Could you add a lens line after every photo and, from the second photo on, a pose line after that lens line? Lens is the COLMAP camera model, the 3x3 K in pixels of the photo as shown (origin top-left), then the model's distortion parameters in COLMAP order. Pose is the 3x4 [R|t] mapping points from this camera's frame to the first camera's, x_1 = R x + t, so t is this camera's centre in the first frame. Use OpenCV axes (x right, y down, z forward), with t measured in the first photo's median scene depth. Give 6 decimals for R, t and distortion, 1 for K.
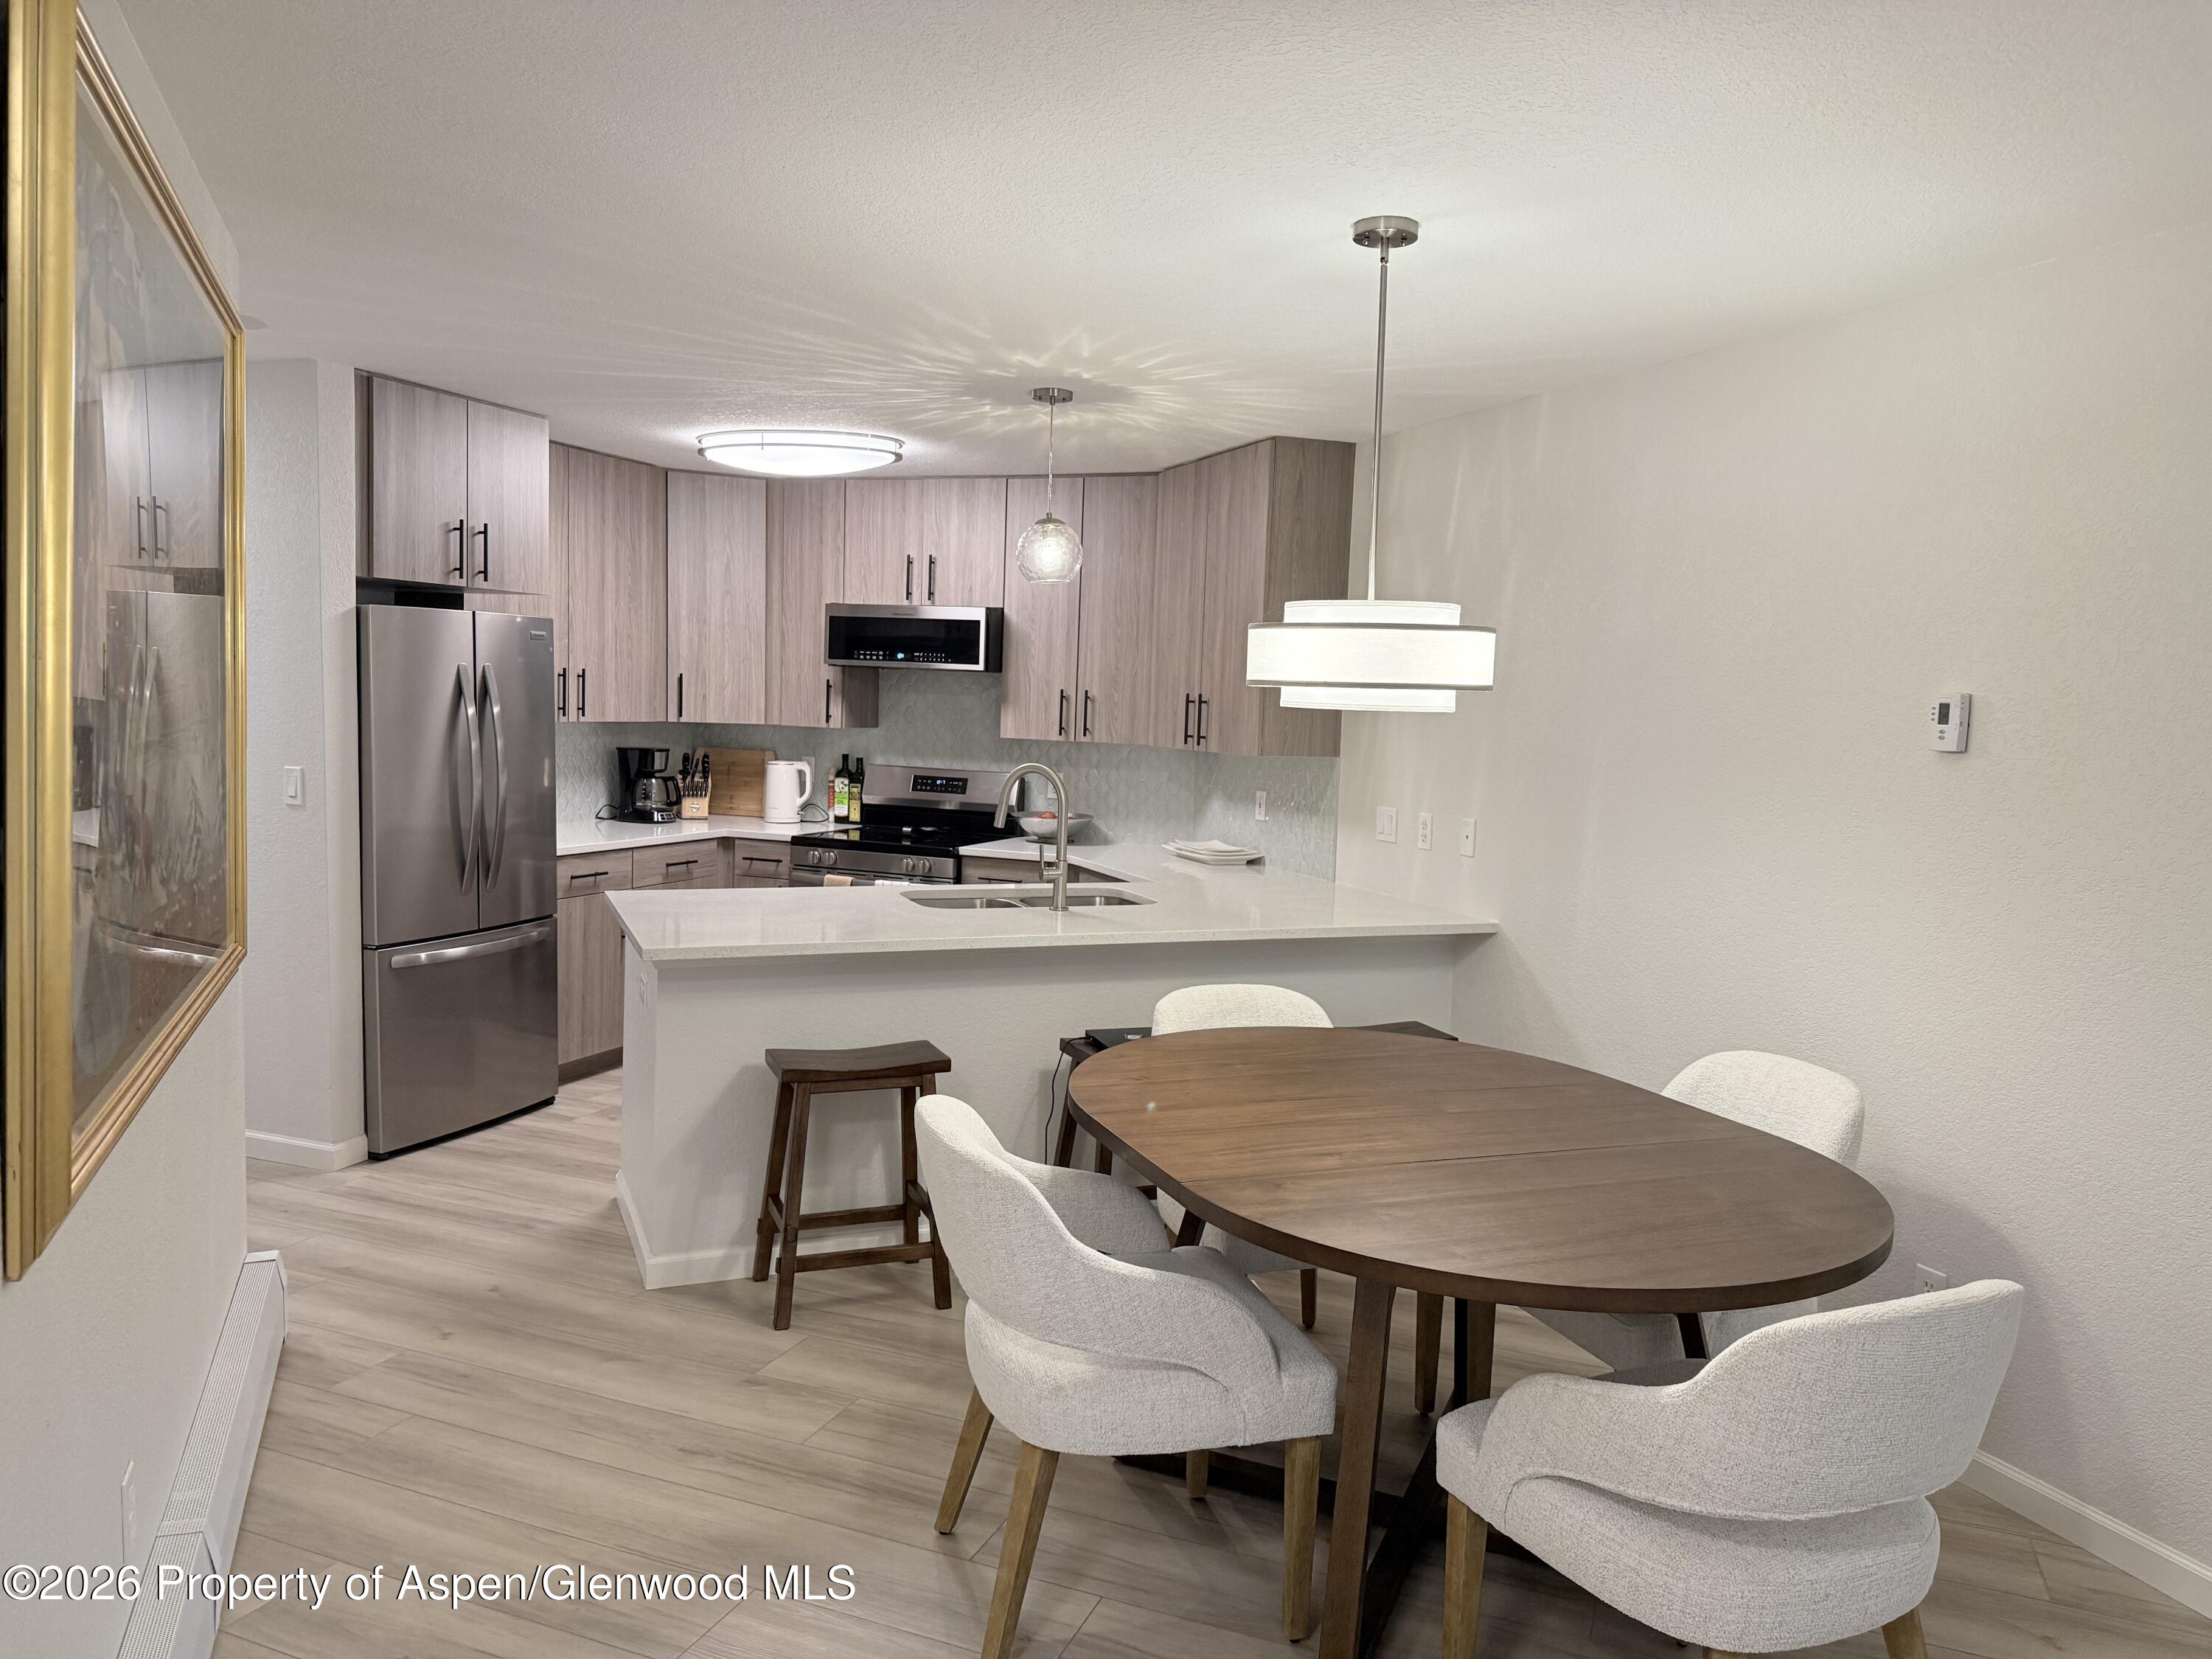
lens RADIAL K [[1738.3, 0, 1107.4], [0, 1738.3, 786.9], [0, 0, 1]] dist [0.089064, -0.136386]
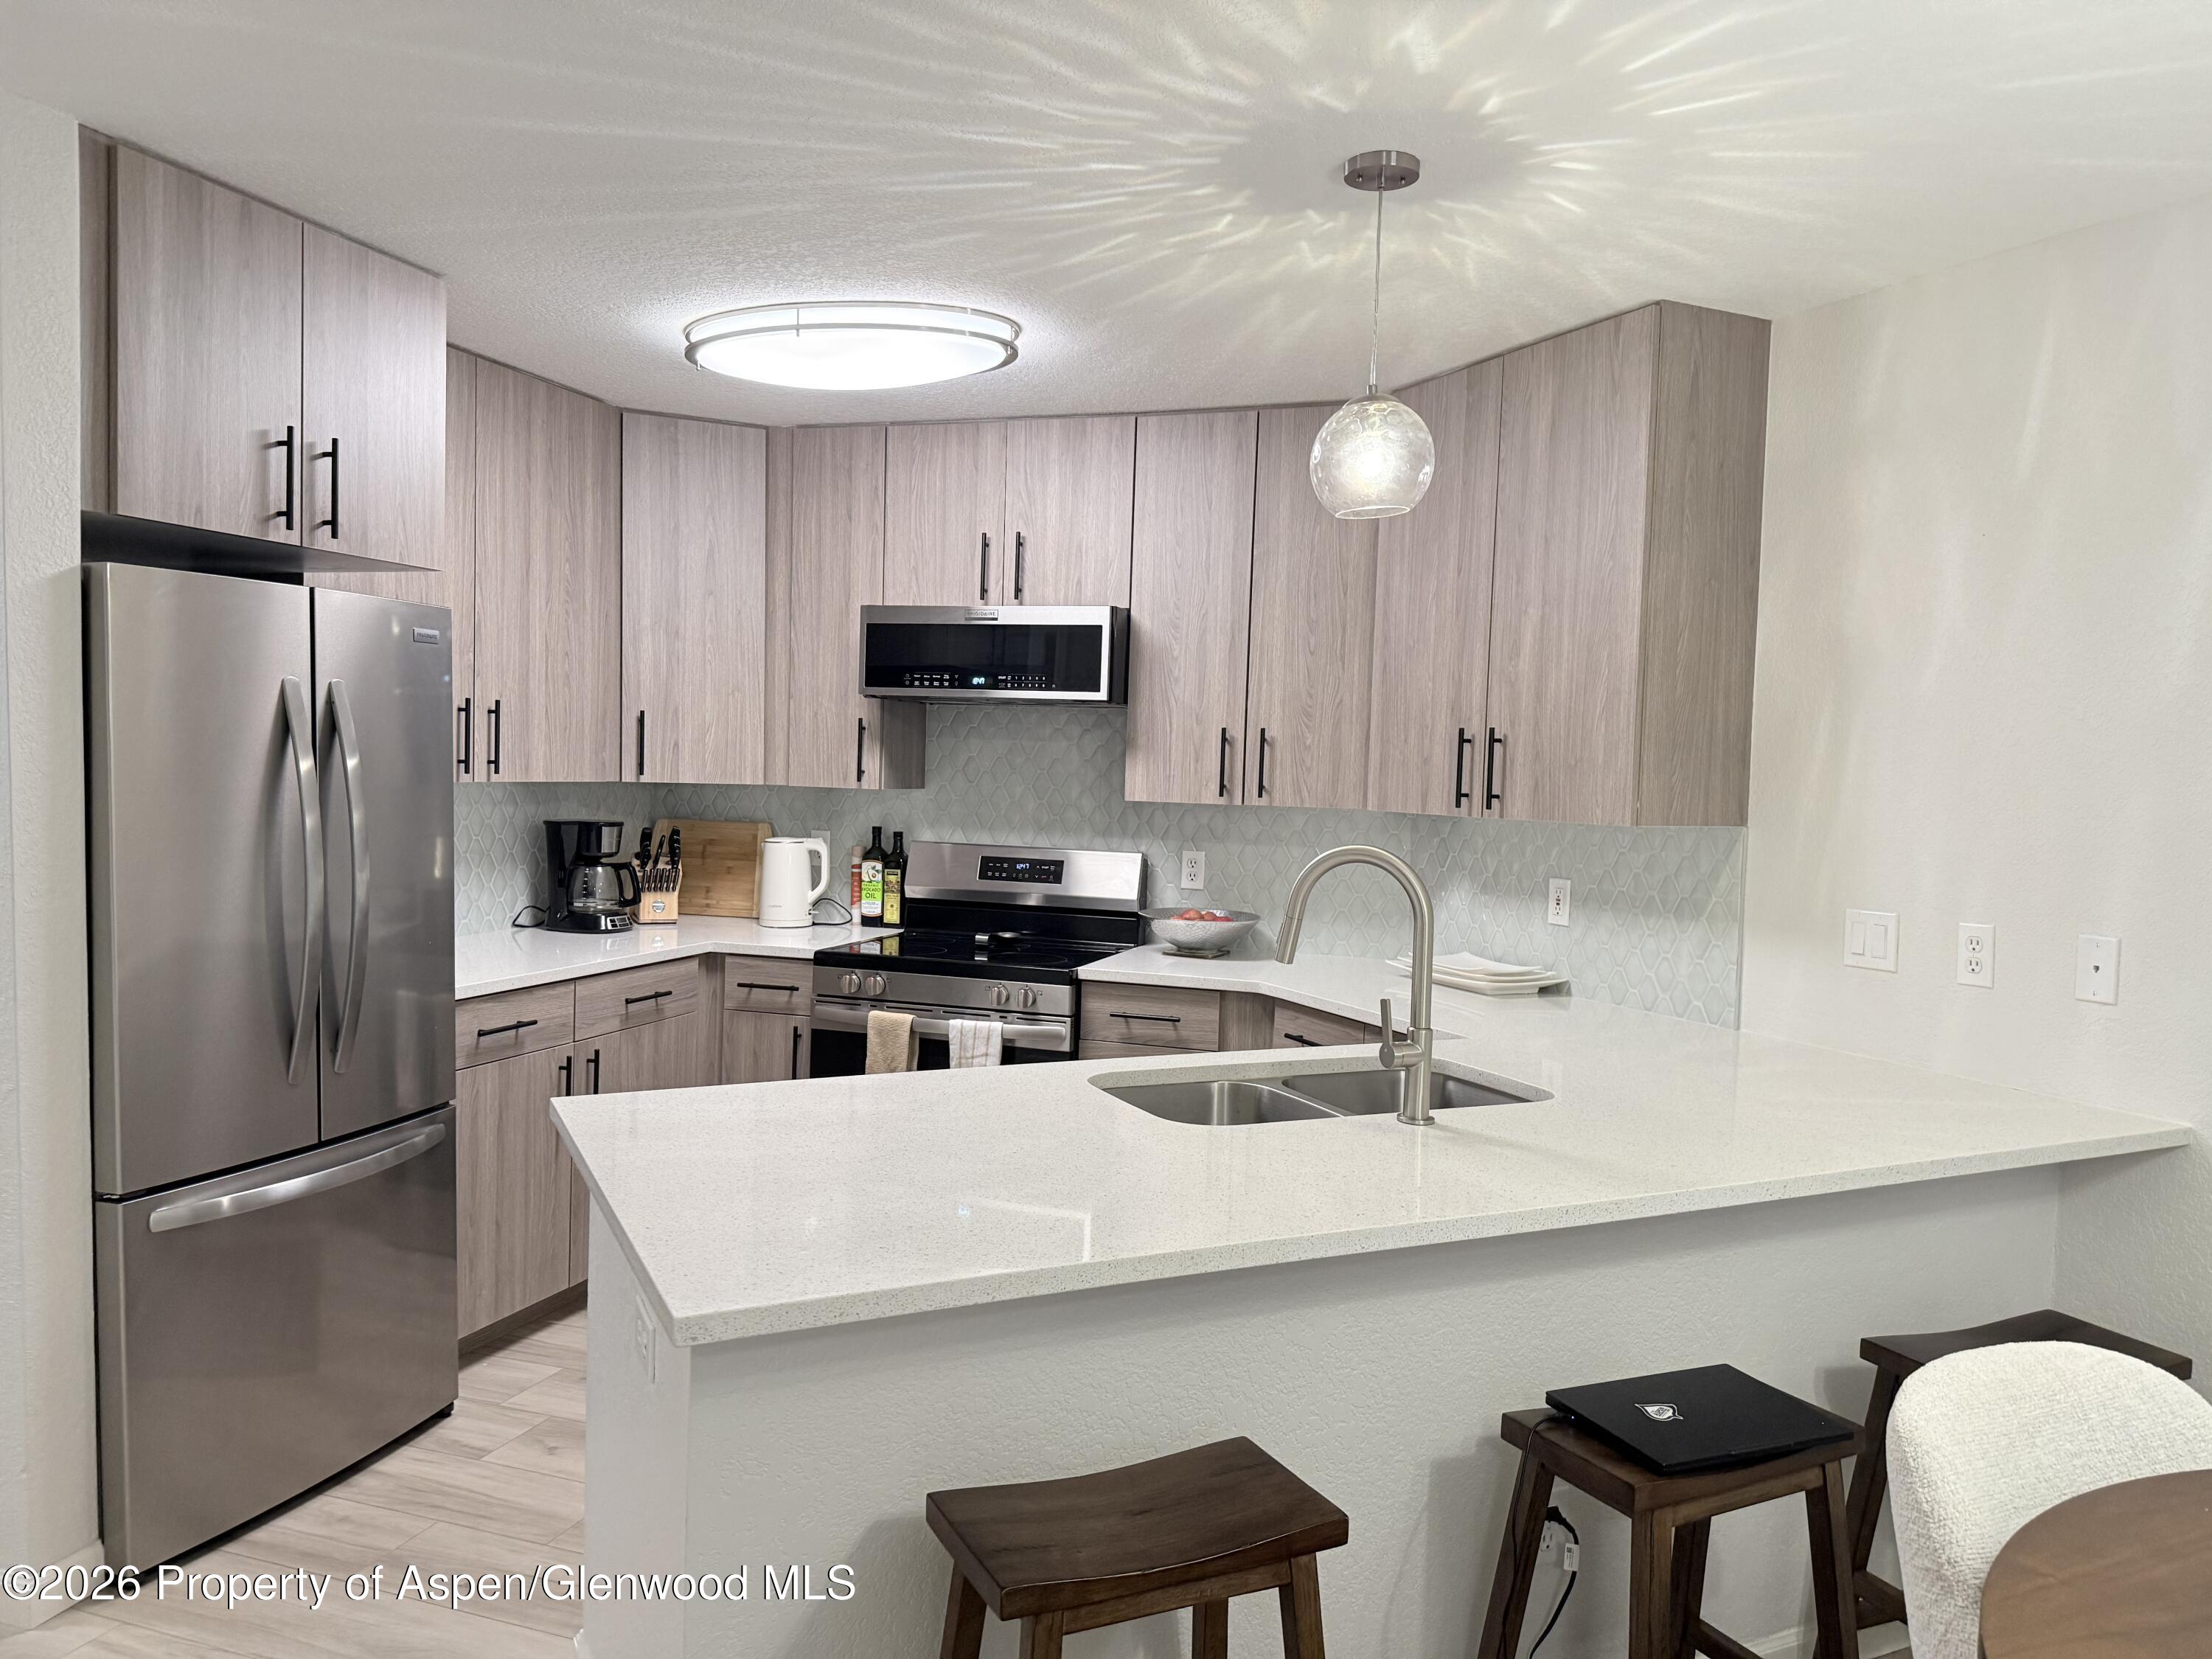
lens RADIAL K [[1738.3, 0, 1107.4], [0, 1738.3, 786.9], [0, 0, 1]] dist [0.089064, -0.136386]
pose [[0.998441, -0.007934, 0.055255, -0.107054], [0.009989, 0.999265, -0.037002, -0.008949], [-0.054921, 0.037497, 0.997786, 0.331737]]
